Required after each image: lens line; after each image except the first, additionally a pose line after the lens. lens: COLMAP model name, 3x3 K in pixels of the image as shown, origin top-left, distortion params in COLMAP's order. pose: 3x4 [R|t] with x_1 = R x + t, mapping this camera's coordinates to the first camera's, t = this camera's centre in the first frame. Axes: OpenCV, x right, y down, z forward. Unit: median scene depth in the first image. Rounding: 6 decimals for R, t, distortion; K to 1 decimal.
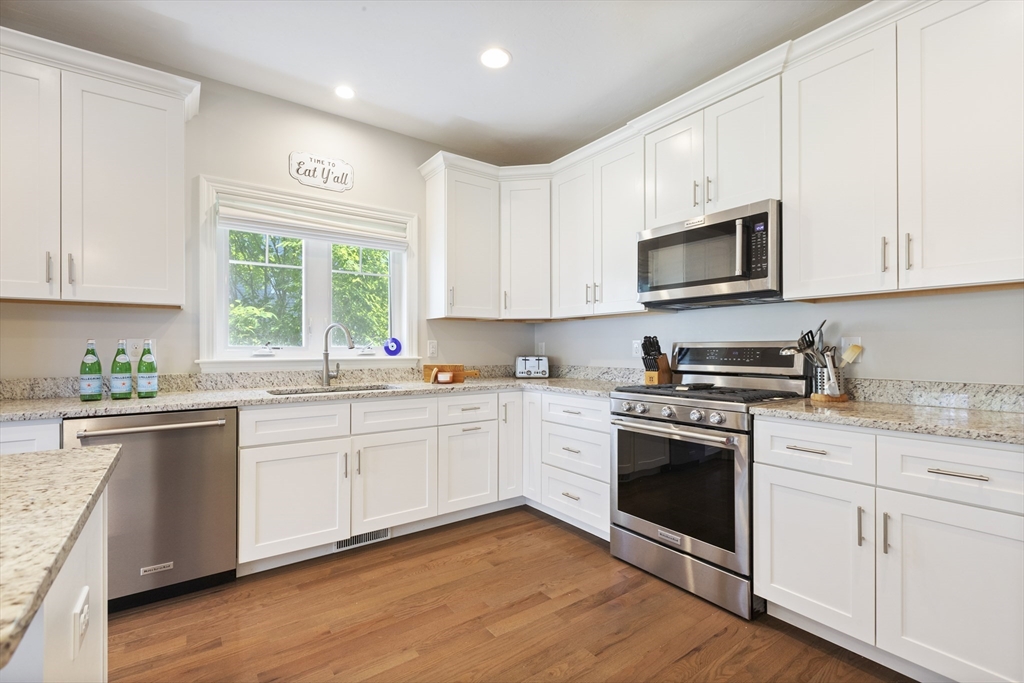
lens RADIAL K [[457.3, 0, 513.9], [0, 457.3, 346.3], [0, 0, 1]] dist [0.004577, 0.000450]
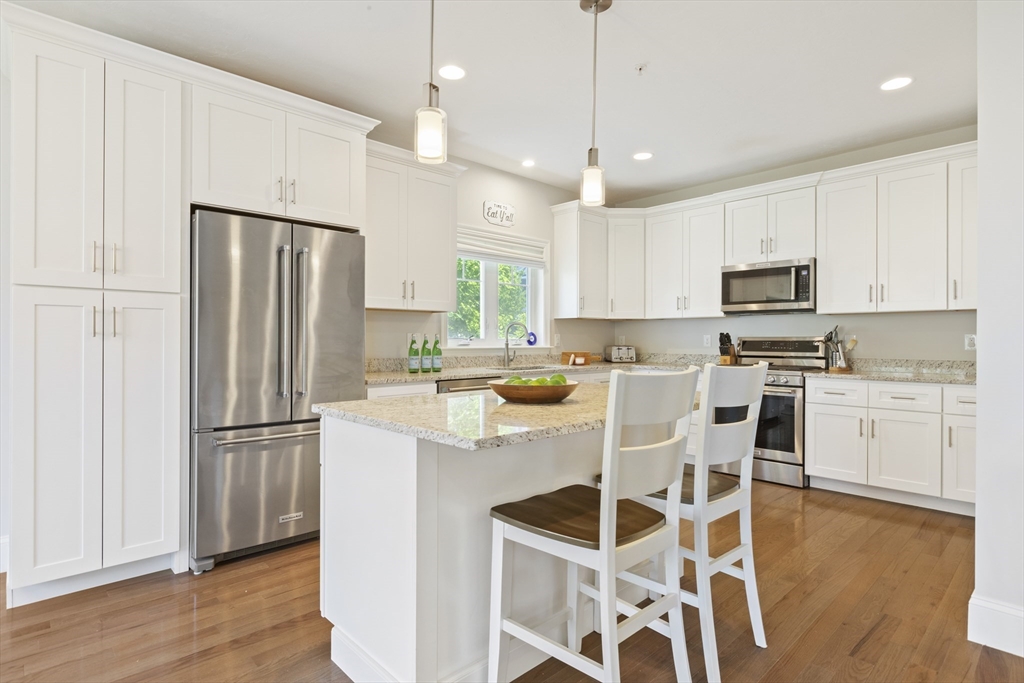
lens RADIAL K [[542.6, 0, 509.8], [0, 542.6, 339.3], [0, 0, 1]] dist [0.006480, 0.001521]
pose [[0.989913, 0.004411, 0.141607, -0.776022], [-0.005015, 0.999980, 0.003909, -0.004924], [-0.141587, -0.004580, 0.989915, -0.803611]]
